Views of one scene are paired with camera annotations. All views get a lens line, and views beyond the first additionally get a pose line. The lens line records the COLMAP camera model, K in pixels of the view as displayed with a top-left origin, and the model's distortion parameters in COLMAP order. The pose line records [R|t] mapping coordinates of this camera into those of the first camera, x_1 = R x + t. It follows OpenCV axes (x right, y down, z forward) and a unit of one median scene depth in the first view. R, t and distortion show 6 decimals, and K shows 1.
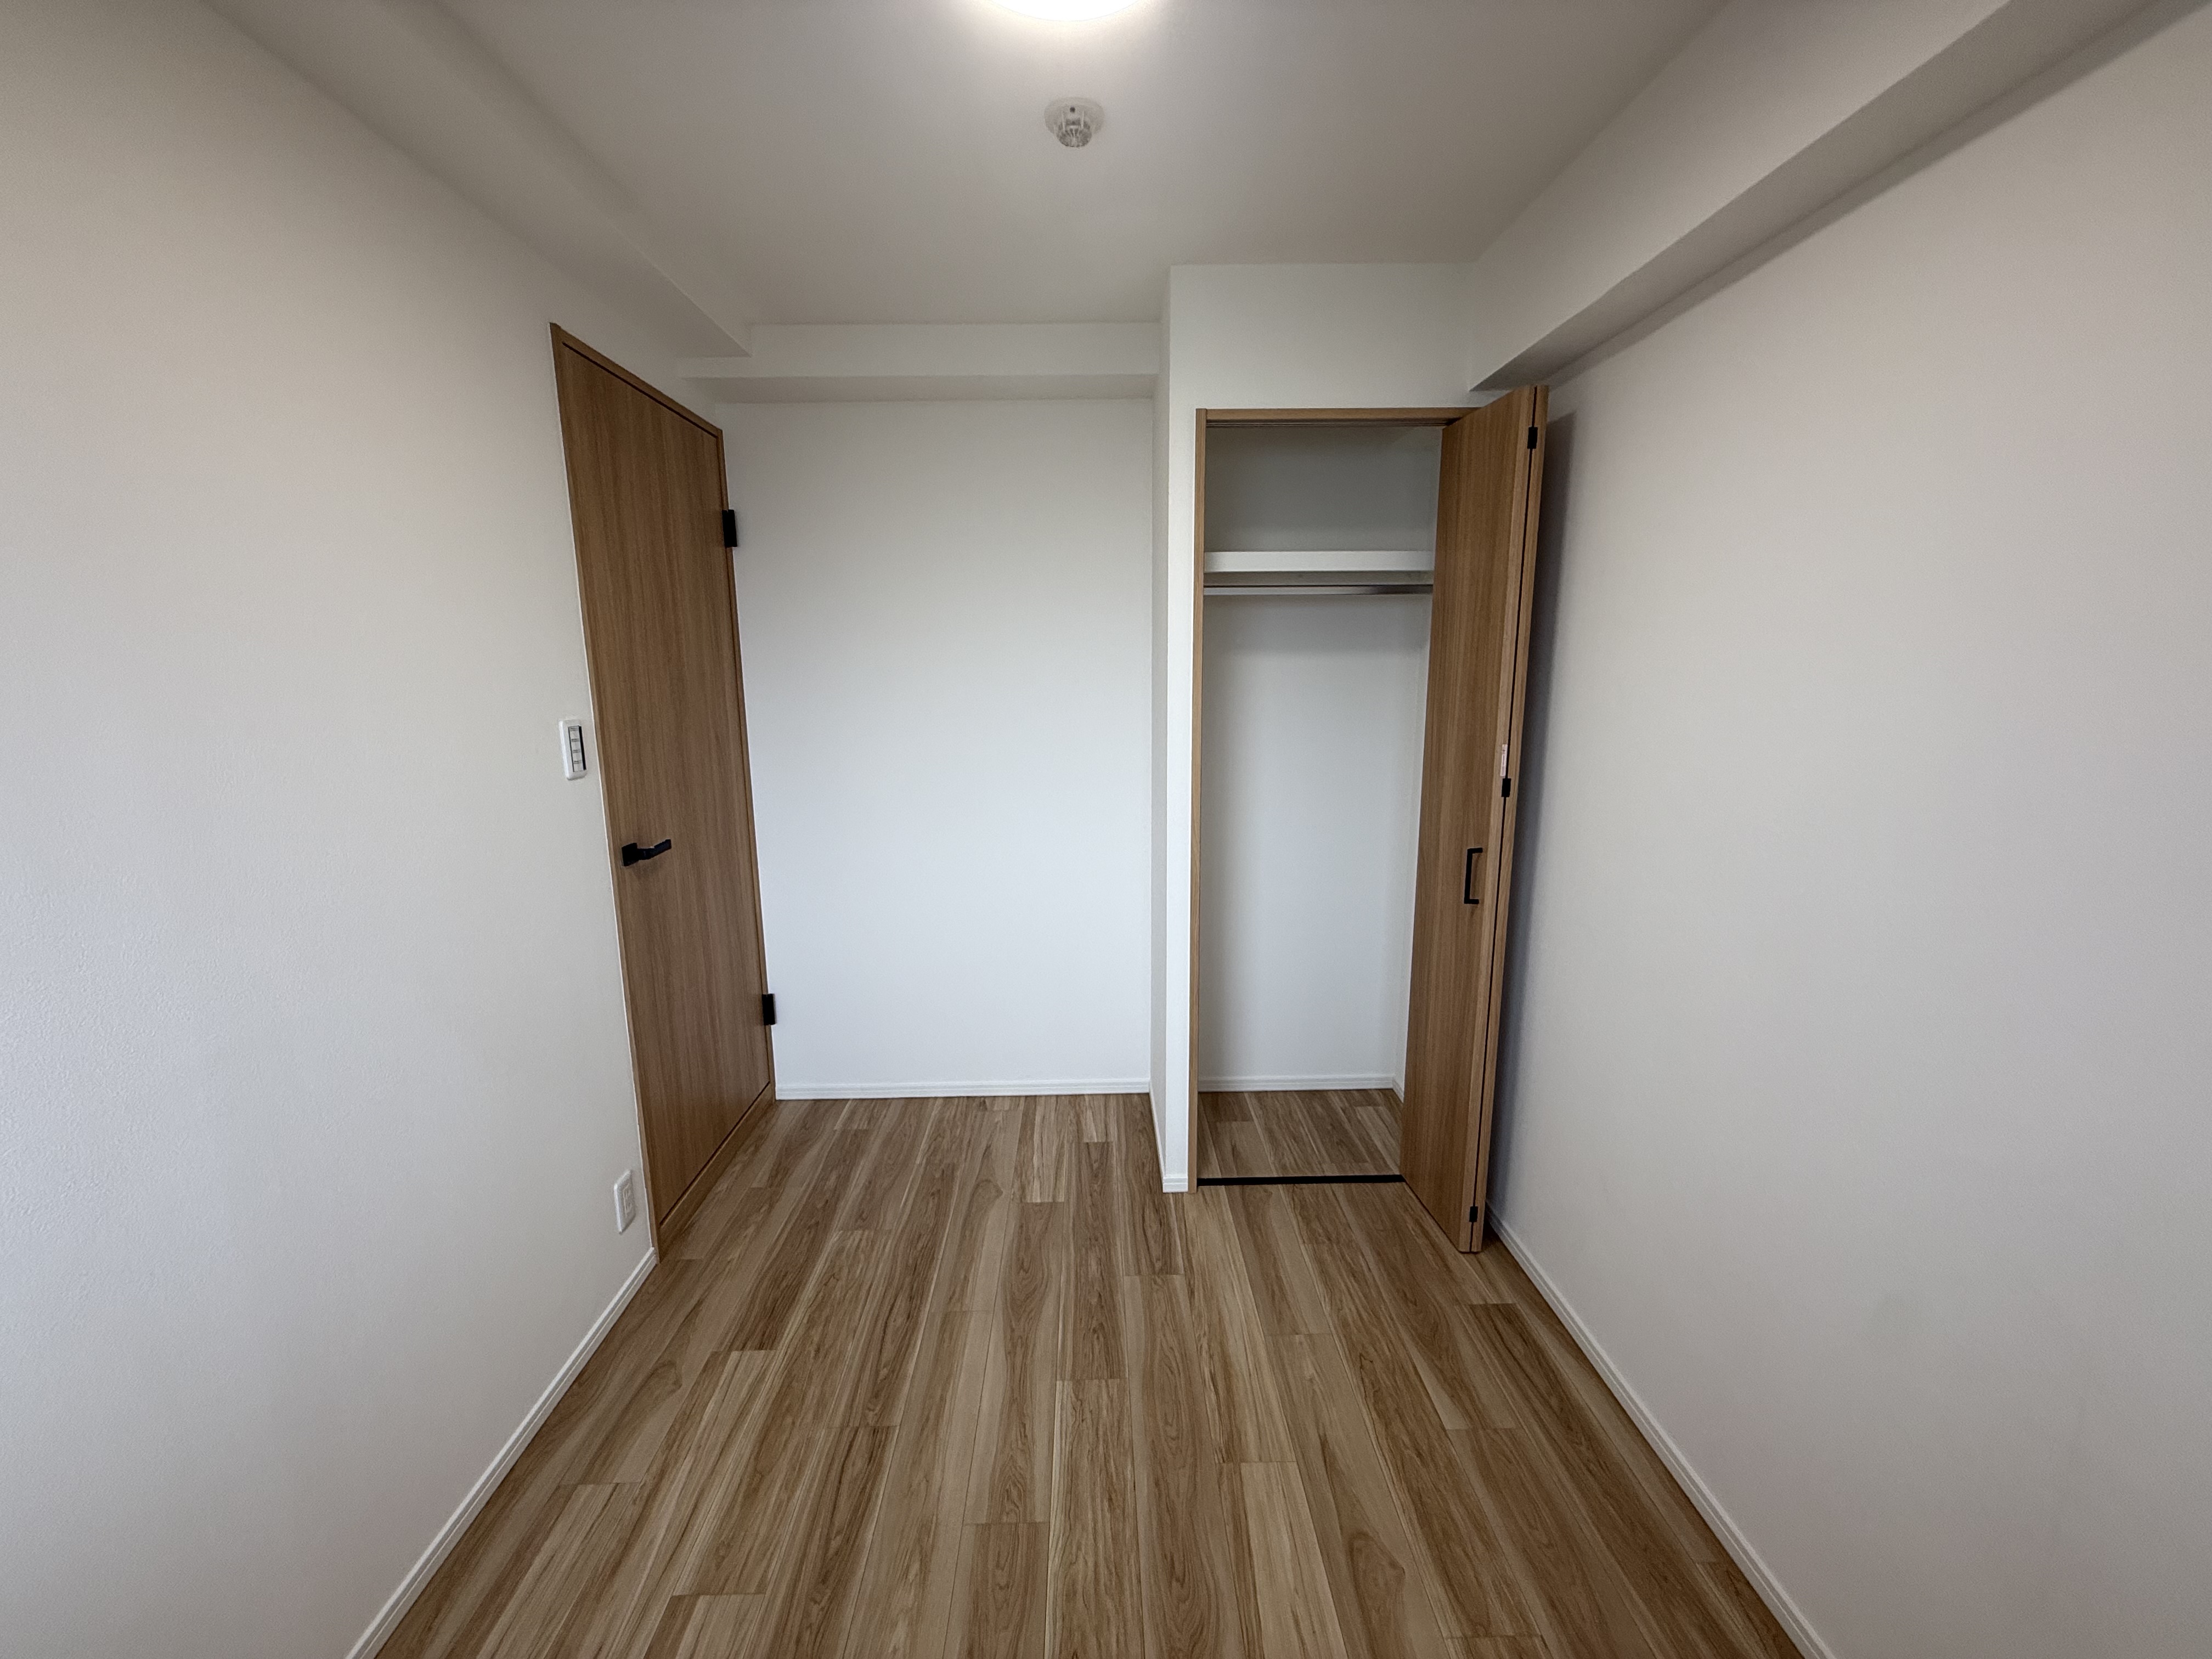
lens RADIAL K [[876.2, 0, 1108.5], [0, 876.2, 826.7], [0, 0, 1]] dist [0.002130, -0.000224]
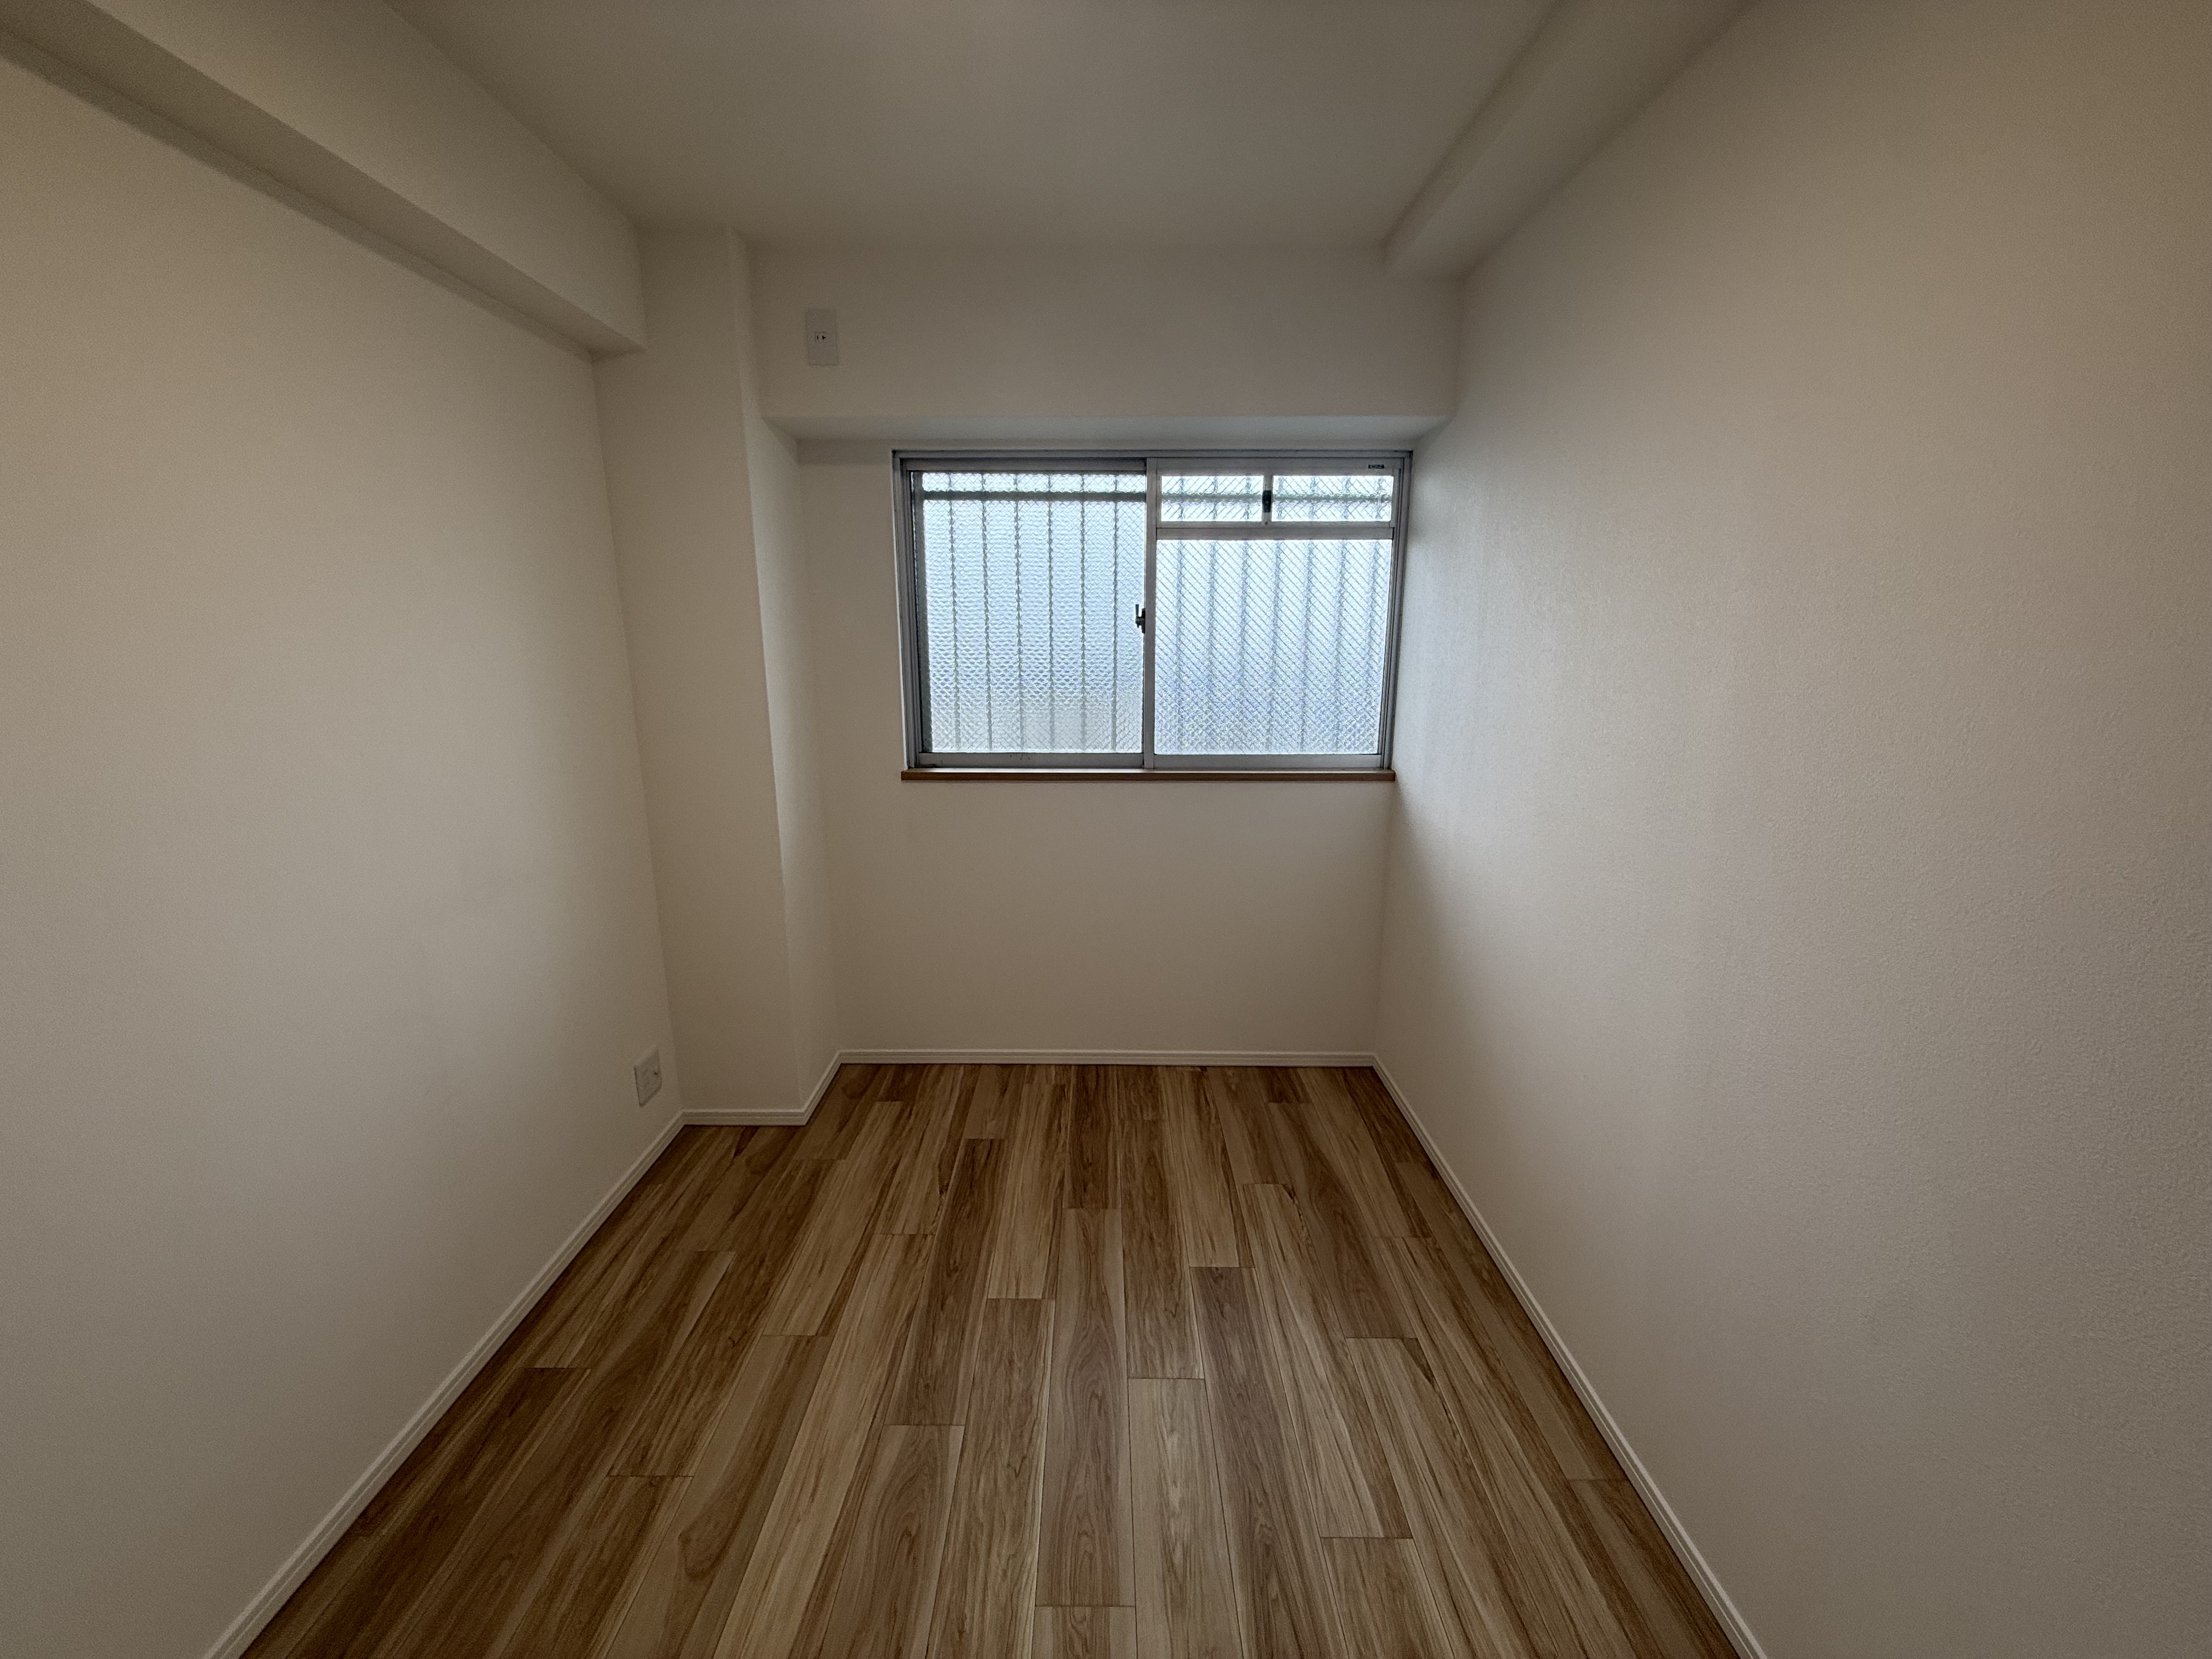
lens RADIAL K [[876.2, 0, 1100.6], [0, 876.2, 827.6], [0, 0, 1]] dist [0.002130, -0.000224]
pose [[-0.999652, 0.006395, 0.025595, -0.167149], [0.015973, 0.918852, 0.394280, -0.266876], [-0.020996, 0.394551, -0.918634, 1.574591]]
